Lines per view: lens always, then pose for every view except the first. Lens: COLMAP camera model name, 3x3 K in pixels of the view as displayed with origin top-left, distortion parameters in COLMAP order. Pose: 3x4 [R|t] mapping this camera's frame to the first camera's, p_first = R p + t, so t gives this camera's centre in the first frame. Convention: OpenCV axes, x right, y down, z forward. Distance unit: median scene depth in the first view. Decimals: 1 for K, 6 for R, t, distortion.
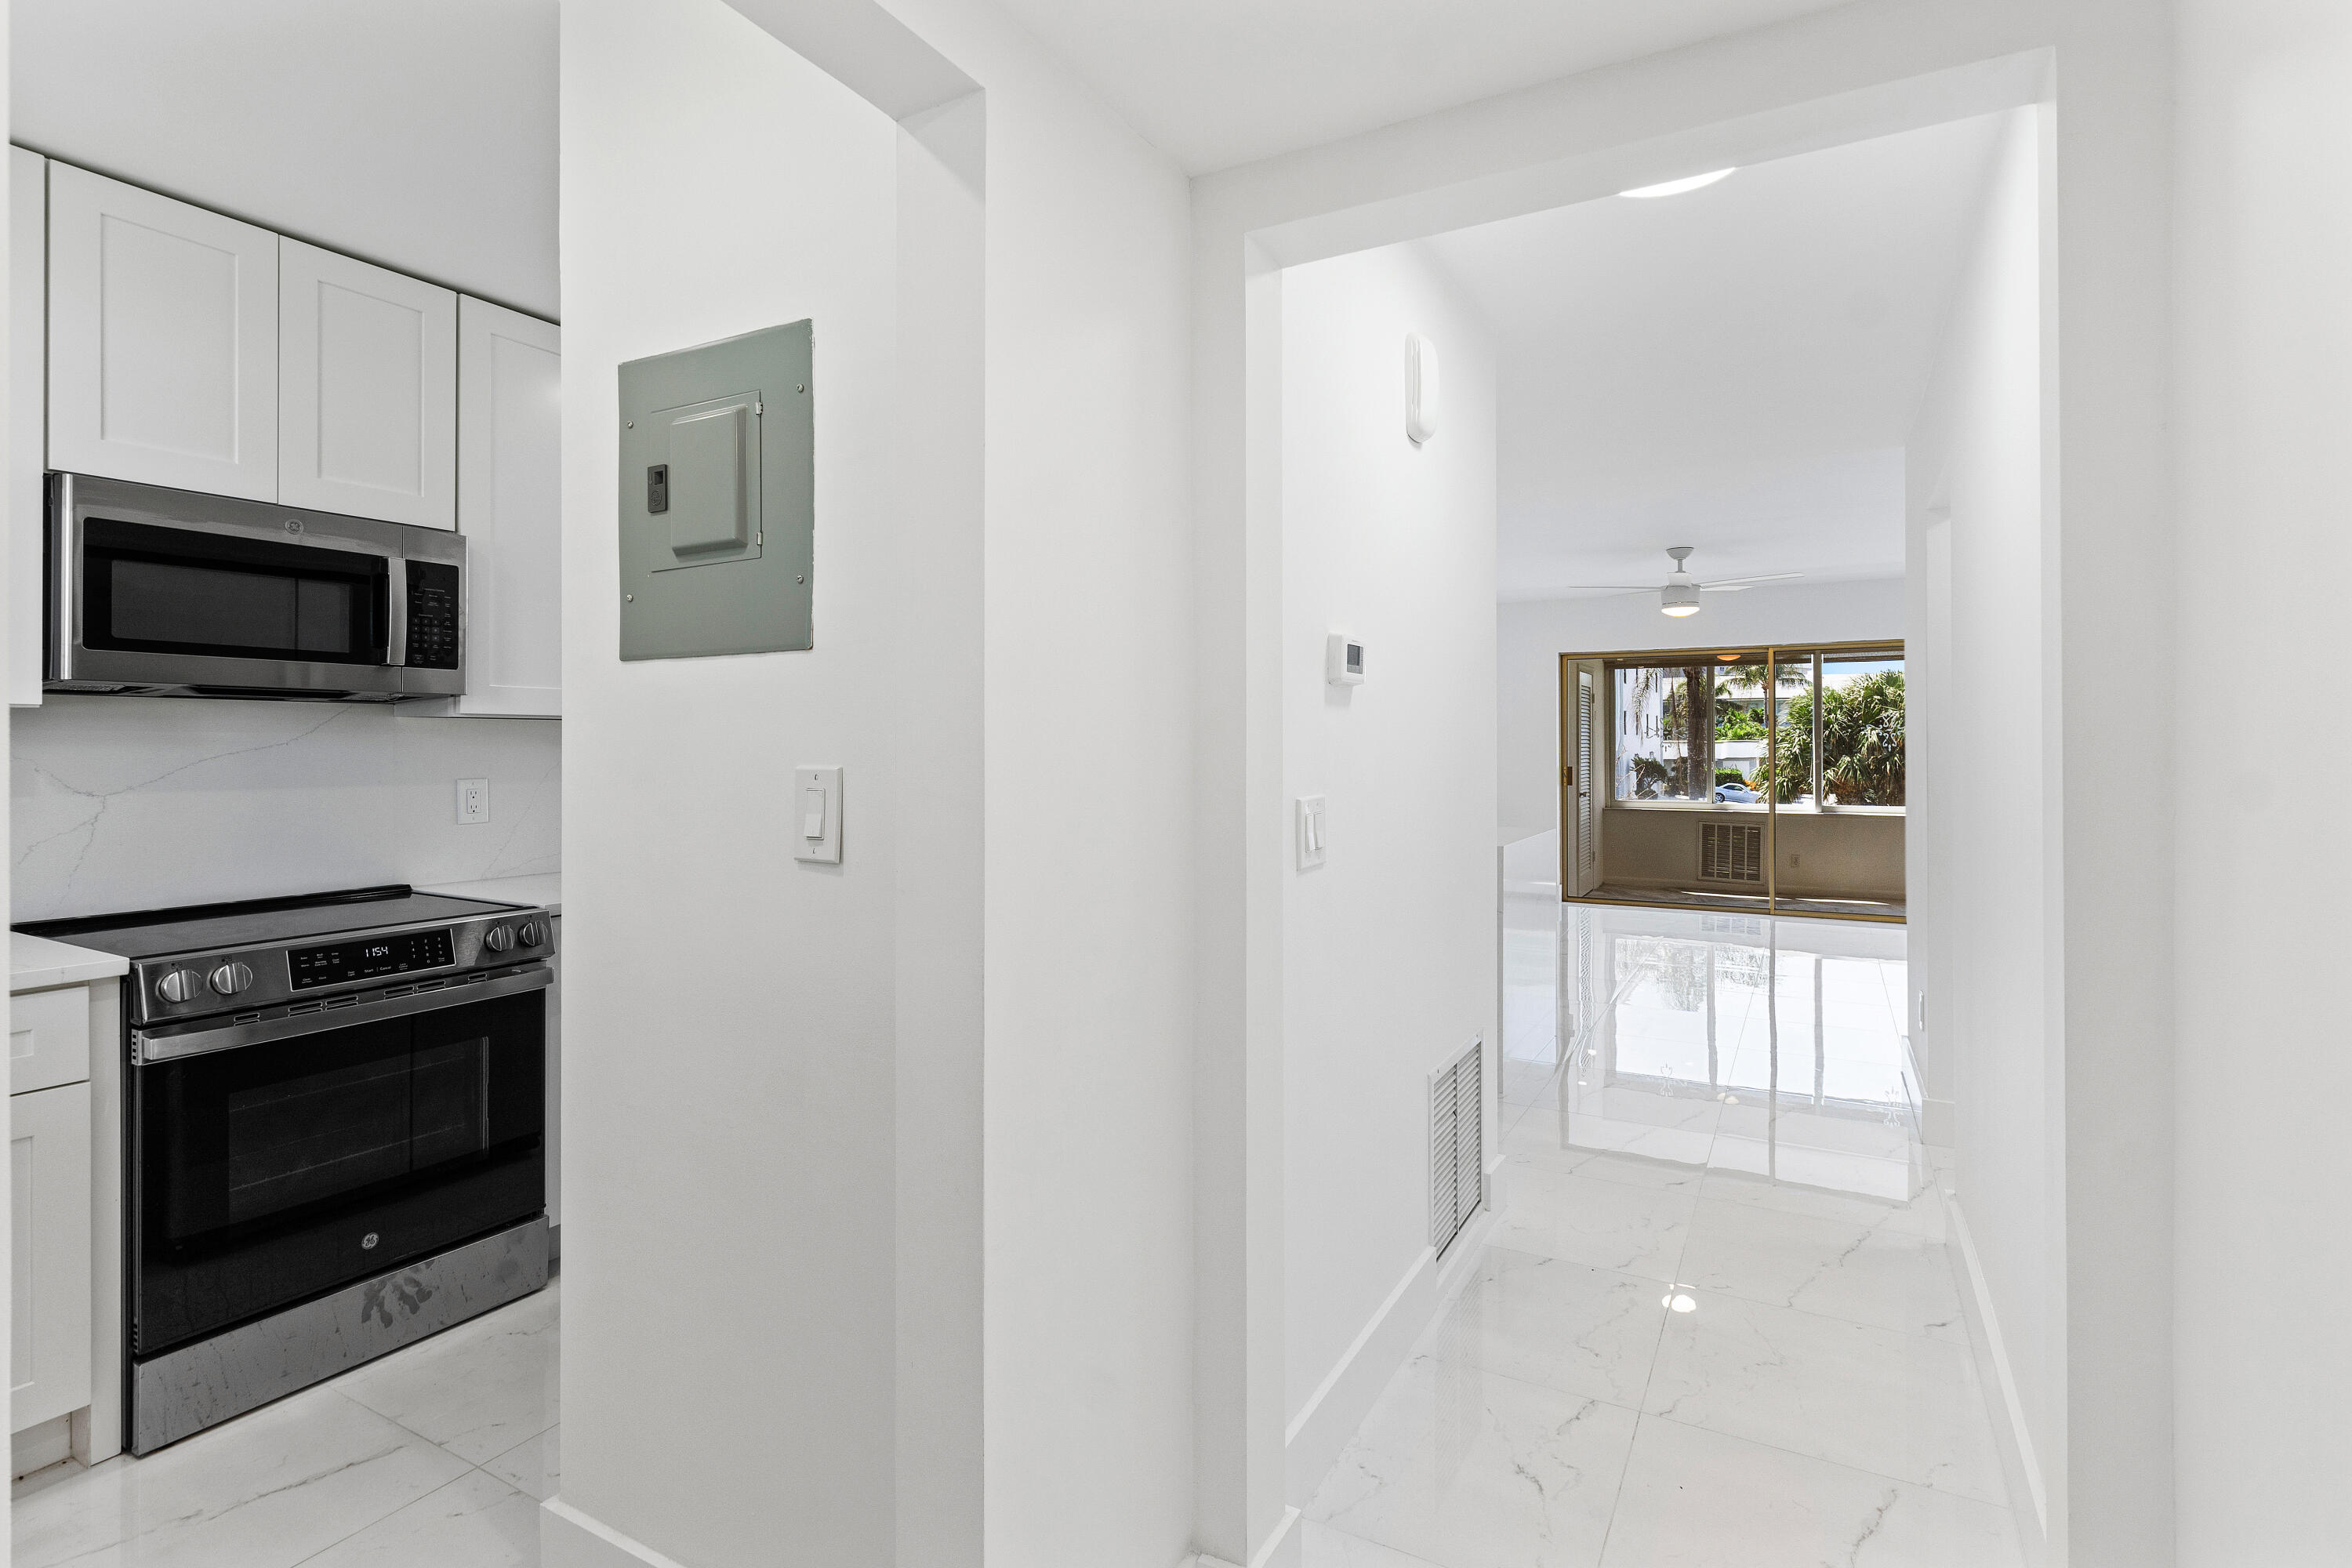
lens RADIAL K [[1176.3, 0, 1210.9], [0, 1176.3, 737.8], [0, 0, 1]] dist [0.005496, -0.001043]
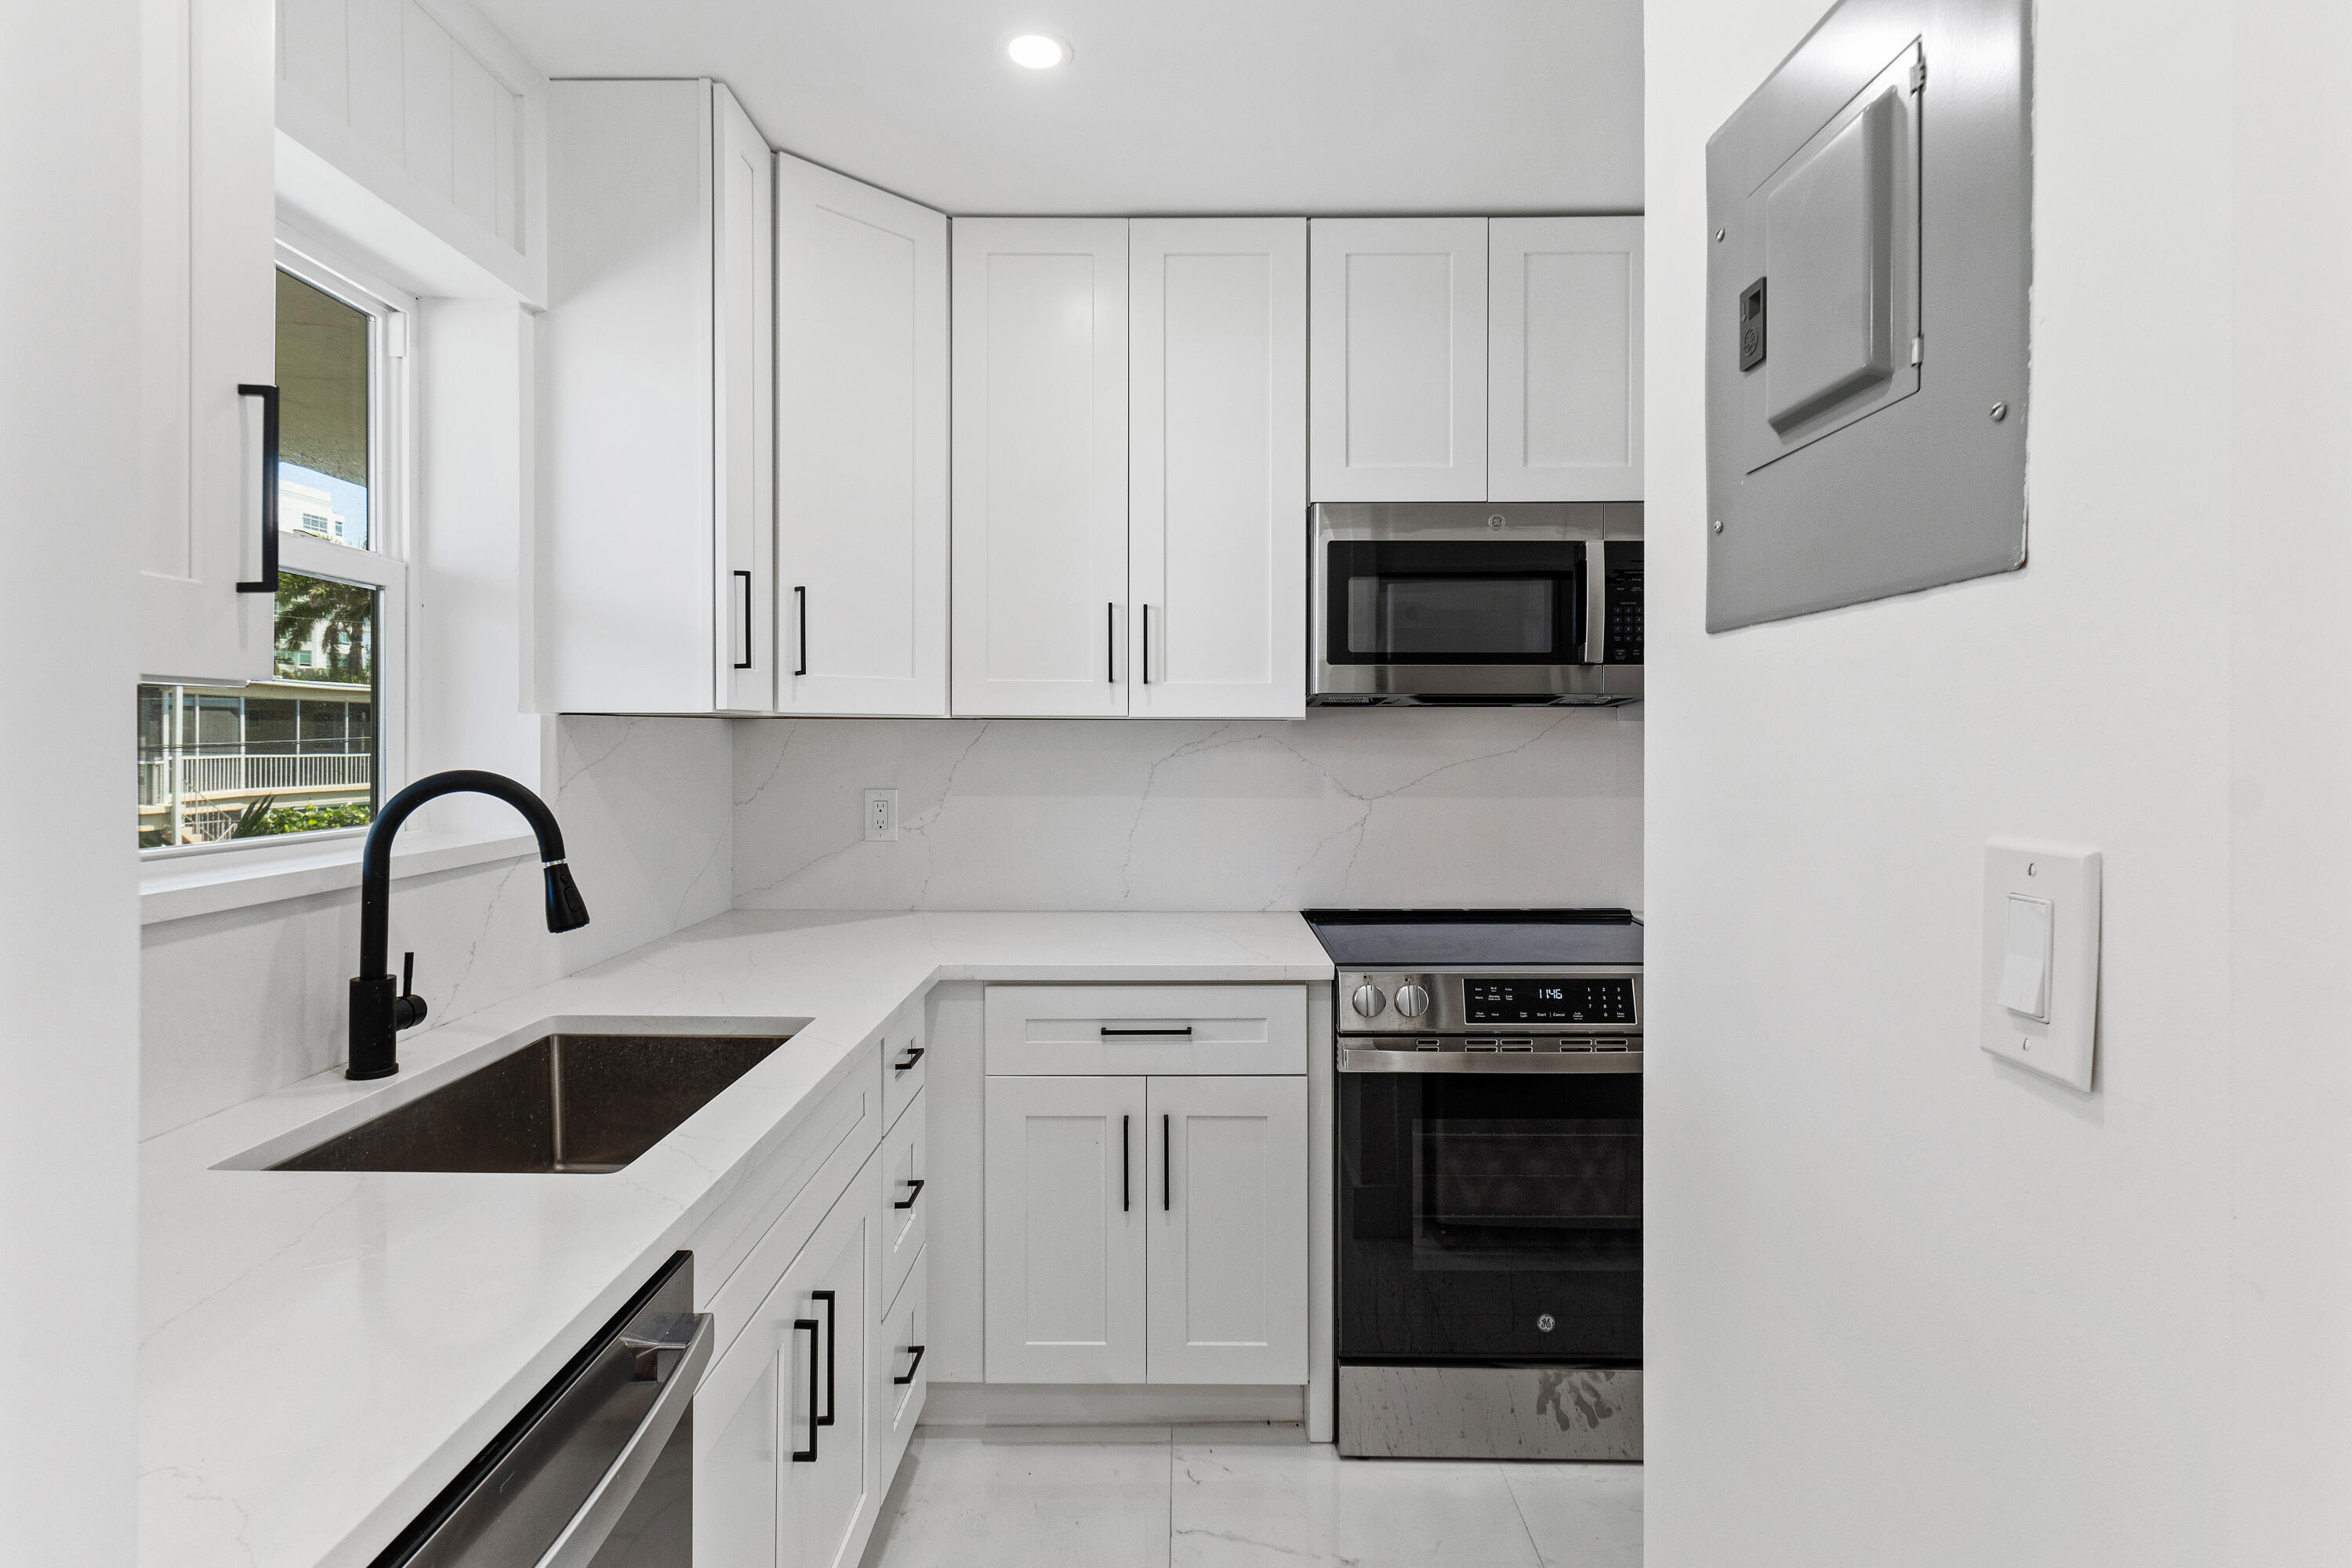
lens RADIAL K [[1176.3, 0, 1167.3], [0, 1176.3, 741.5], [0, 0, 1]] dist [0.005496, -0.001043]
pose [[0.462235, 0.002768, -0.886753, -0.068891], [0.003964, 0.999979, 0.005188, -0.010480], [0.886748, -0.005913, 0.462215, 0.350404]]
